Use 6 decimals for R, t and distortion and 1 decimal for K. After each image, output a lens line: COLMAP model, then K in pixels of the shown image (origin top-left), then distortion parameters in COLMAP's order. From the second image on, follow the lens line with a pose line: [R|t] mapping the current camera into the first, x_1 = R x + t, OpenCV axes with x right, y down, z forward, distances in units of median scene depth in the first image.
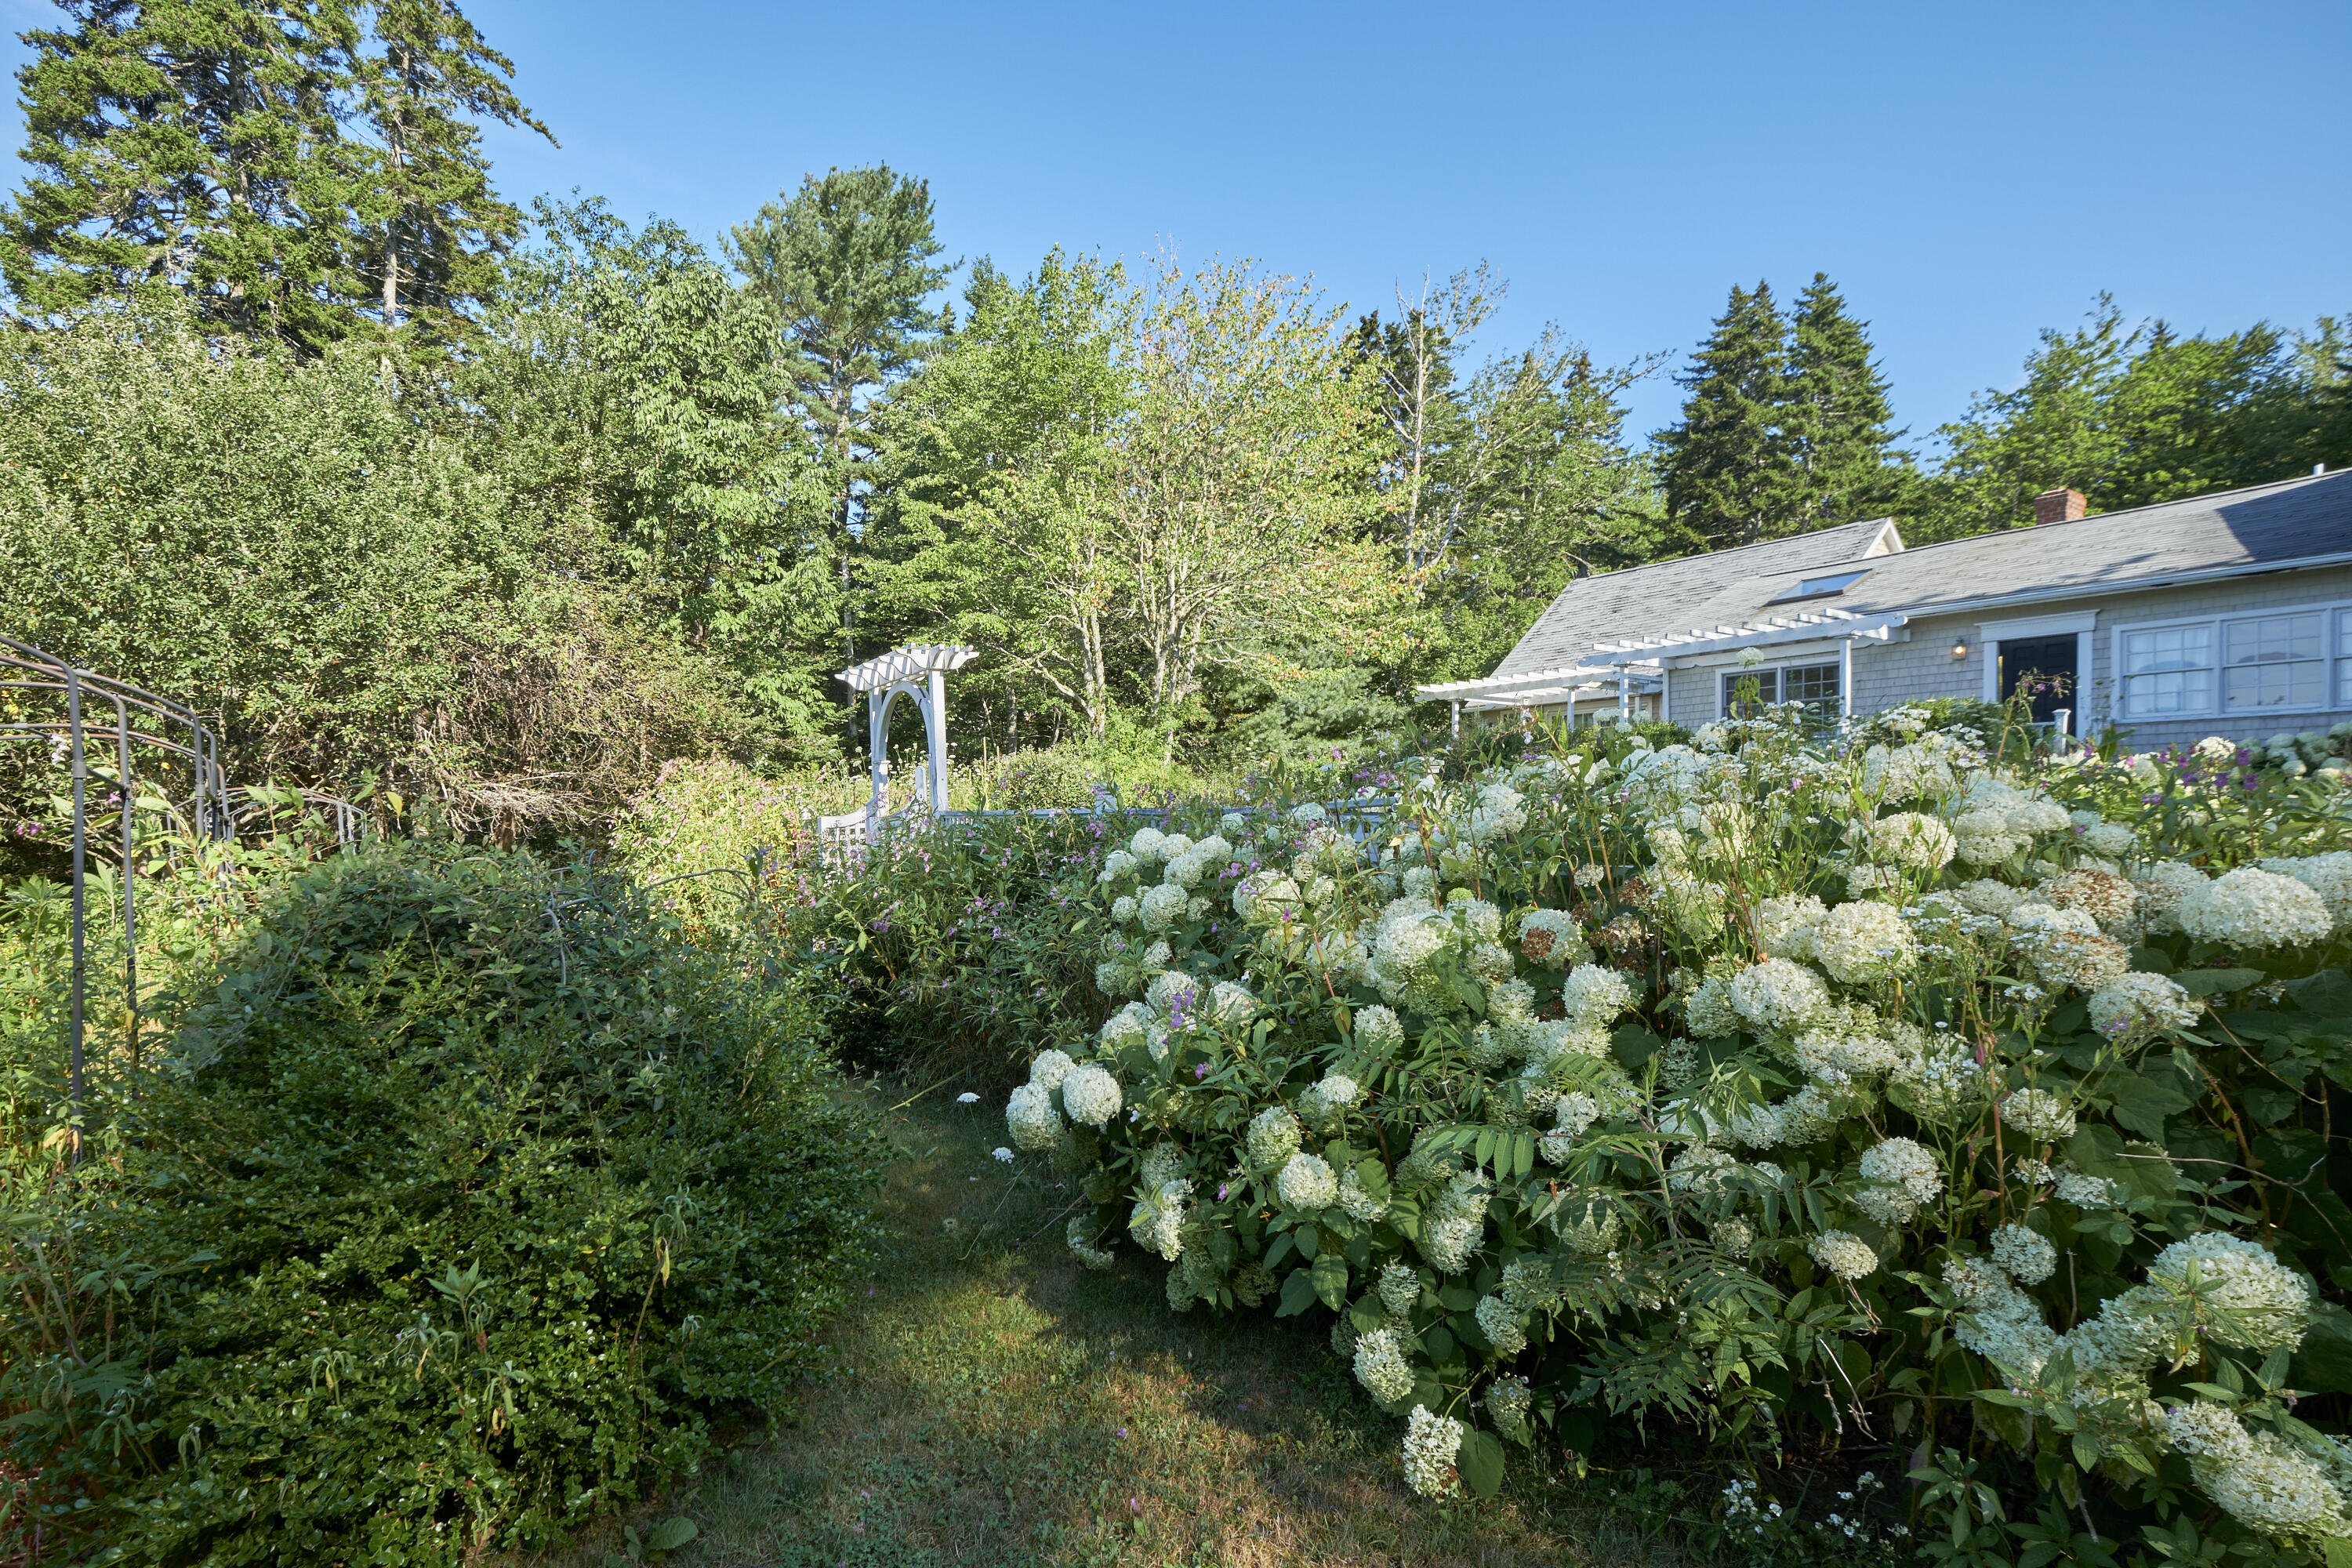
lens RADIAL K [[1101.1, 0, 1089.9], [0, 1101.1, 849.8], [0, 0, 1]] dist [-0.000041, 0.000299]
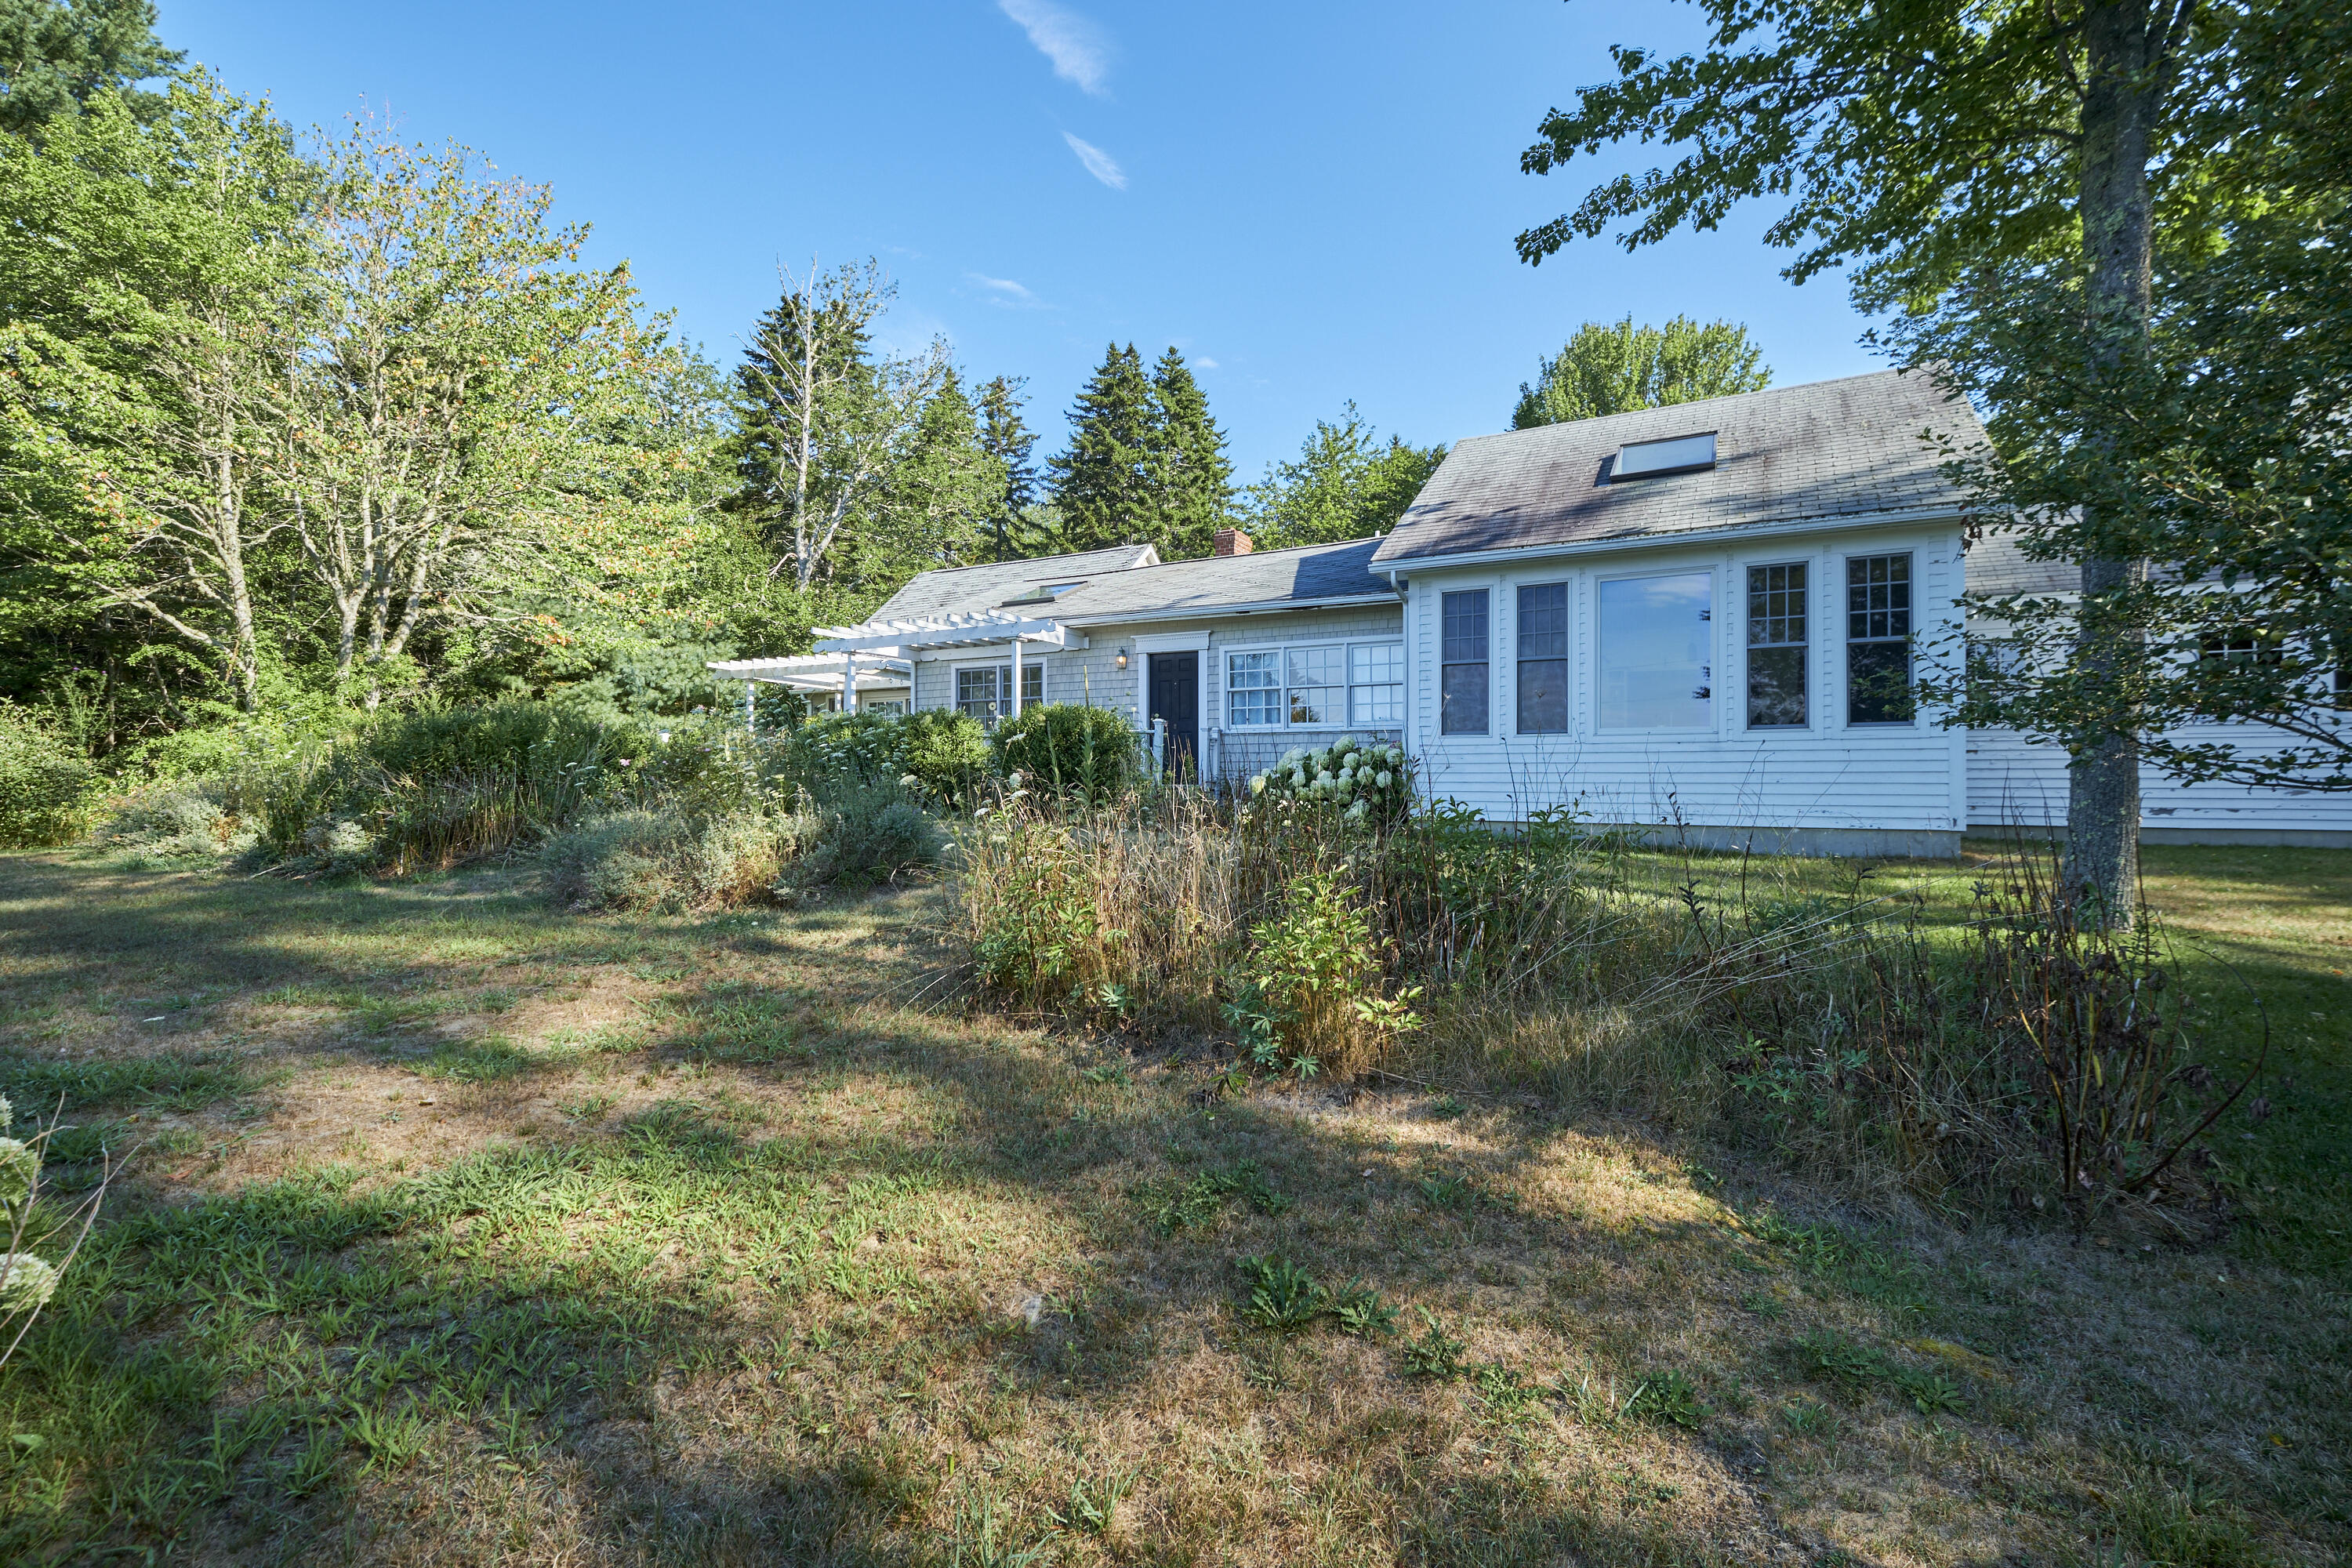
lens RADIAL K [[1020.2, 0, 1176.0], [0, 1020.2, 784.0], [0, 0, 1]] dist [-0.000626, 0.000070]
pose [[0.880134, 0.013806, 0.474525, 0.151410], [0.003180, 0.999383, -0.034976, -0.009213], [-0.474716, 0.032293, 0.879547, 0.037015]]
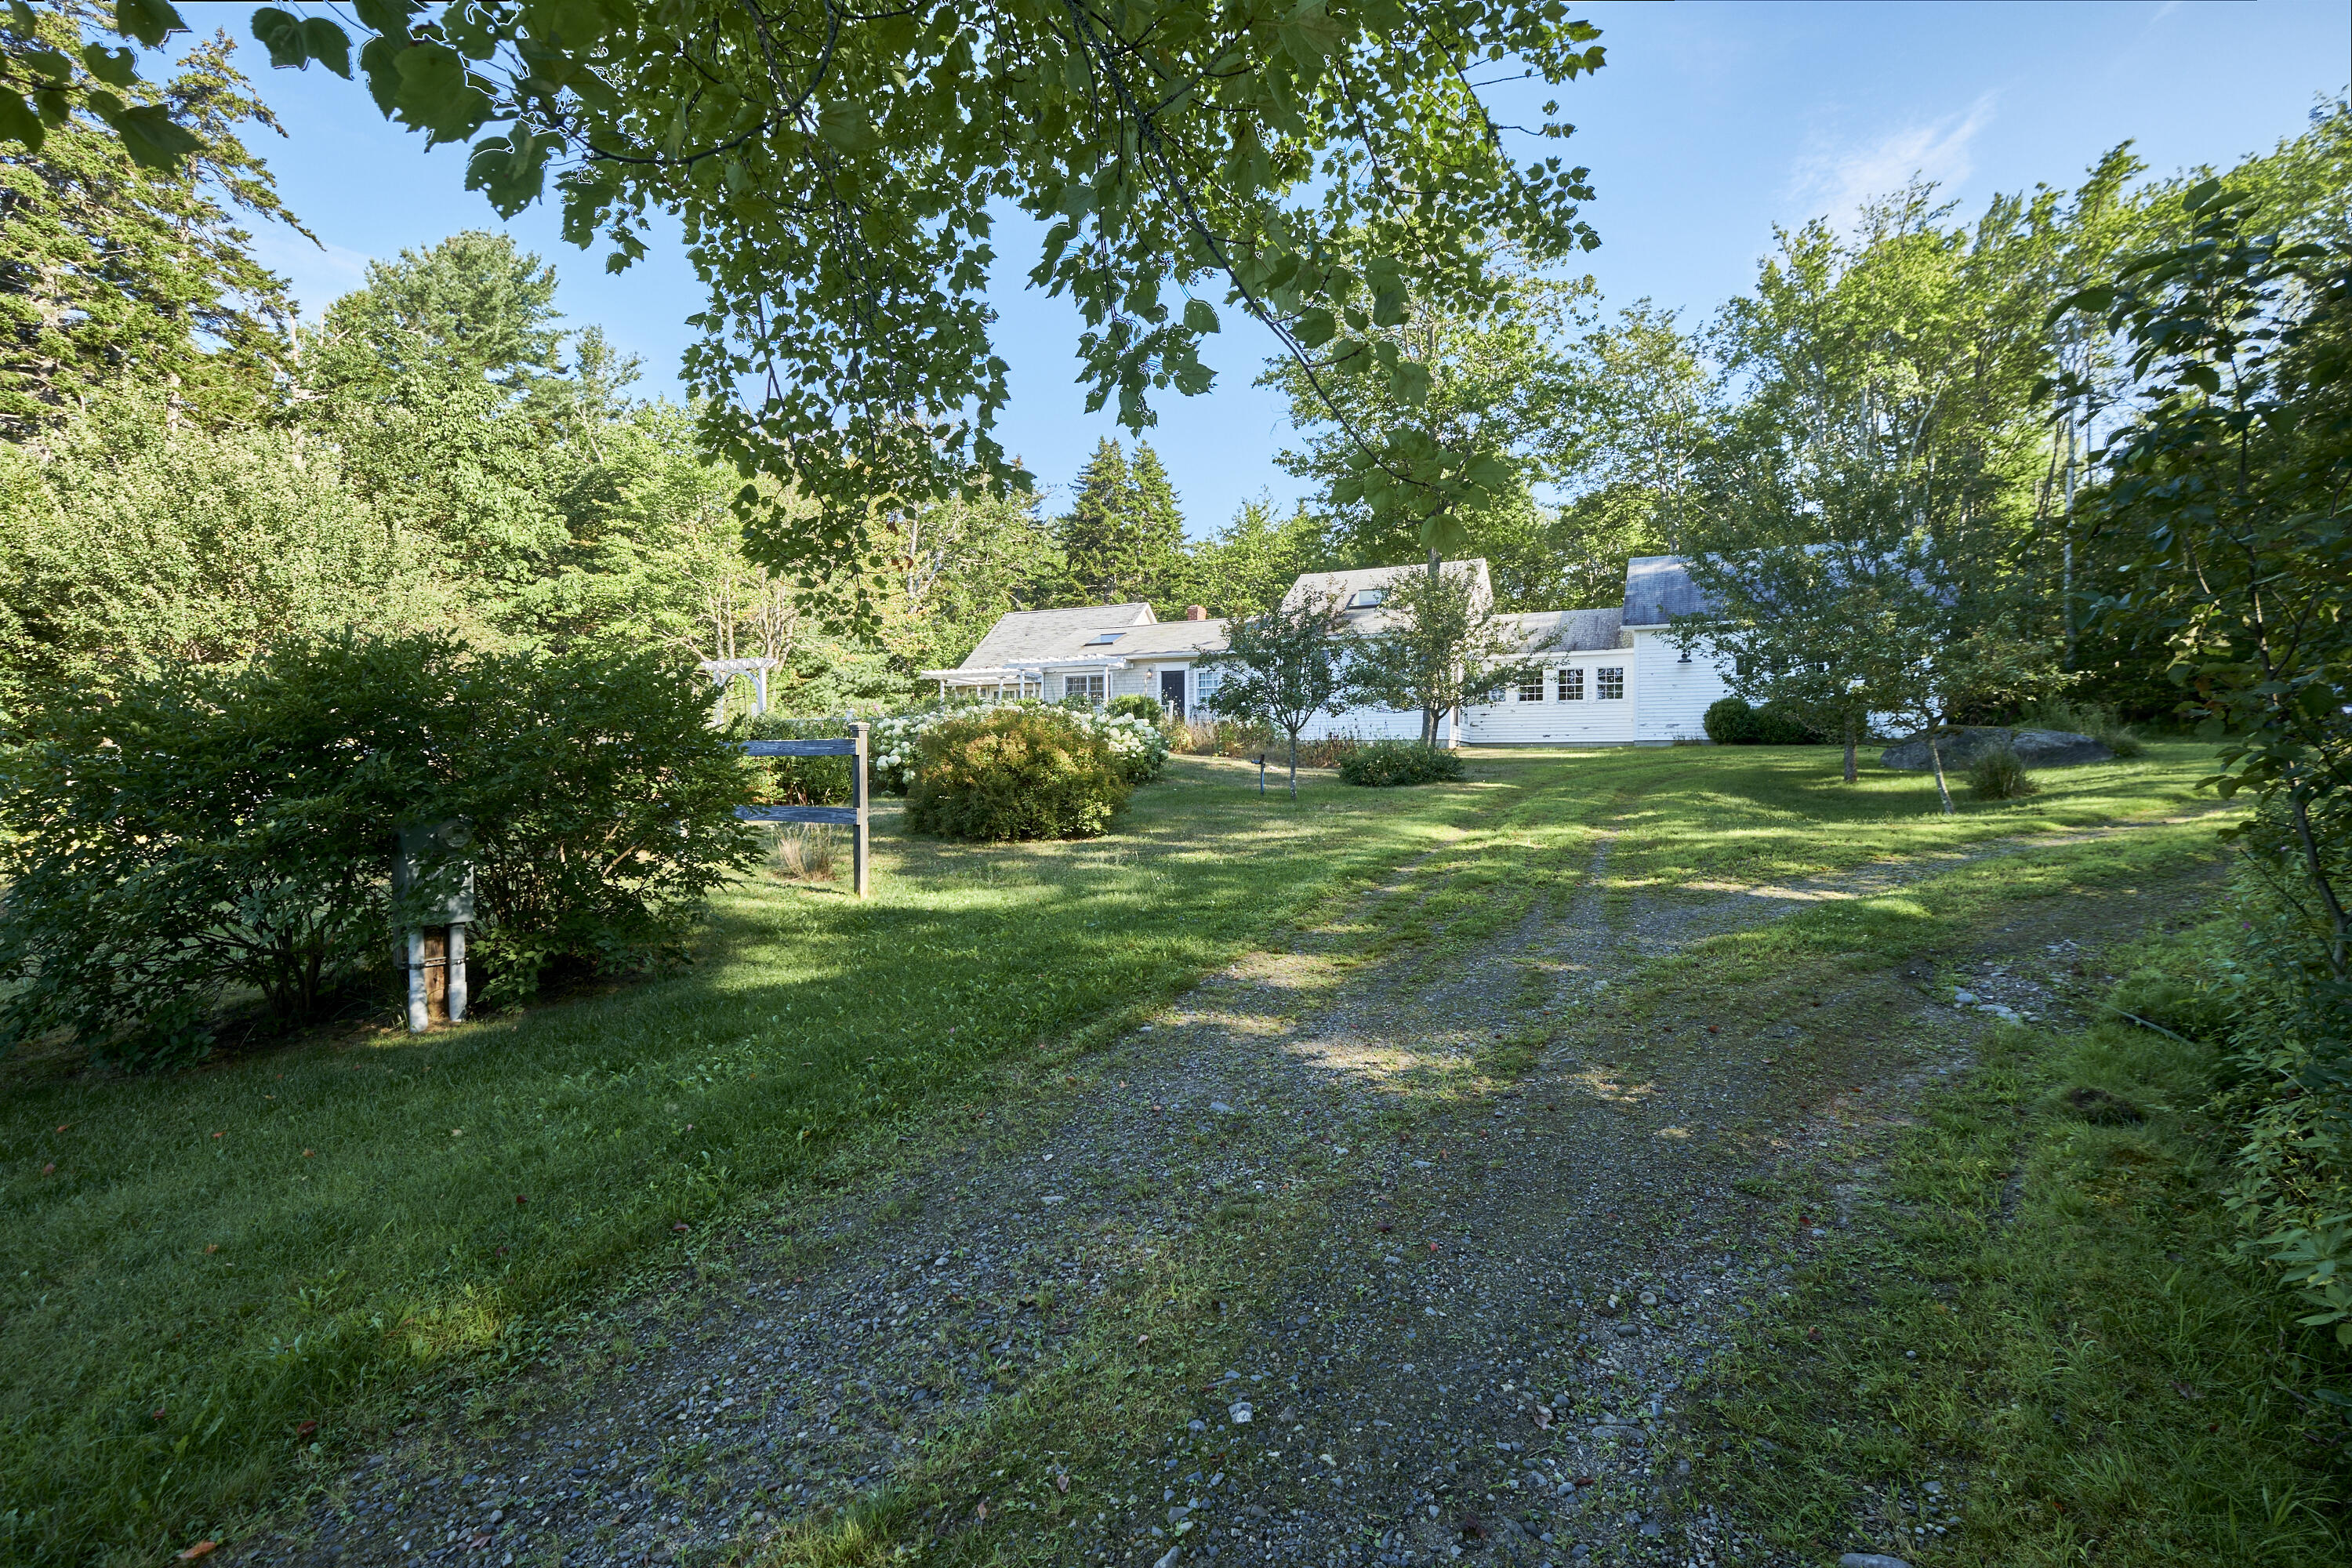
lens RADIAL K [[1020.2, 0, 1176.0], [0, 1020.2, 784.0], [0, 0, 1]] dist [-0.000626, 0.000070]
pose [[0.848981, 0.002530, 0.528417, -0.140938], [0.006803, 0.999853, -0.015717, 0.039758], [-0.528380, 0.016938, 0.848839, -0.386051]]
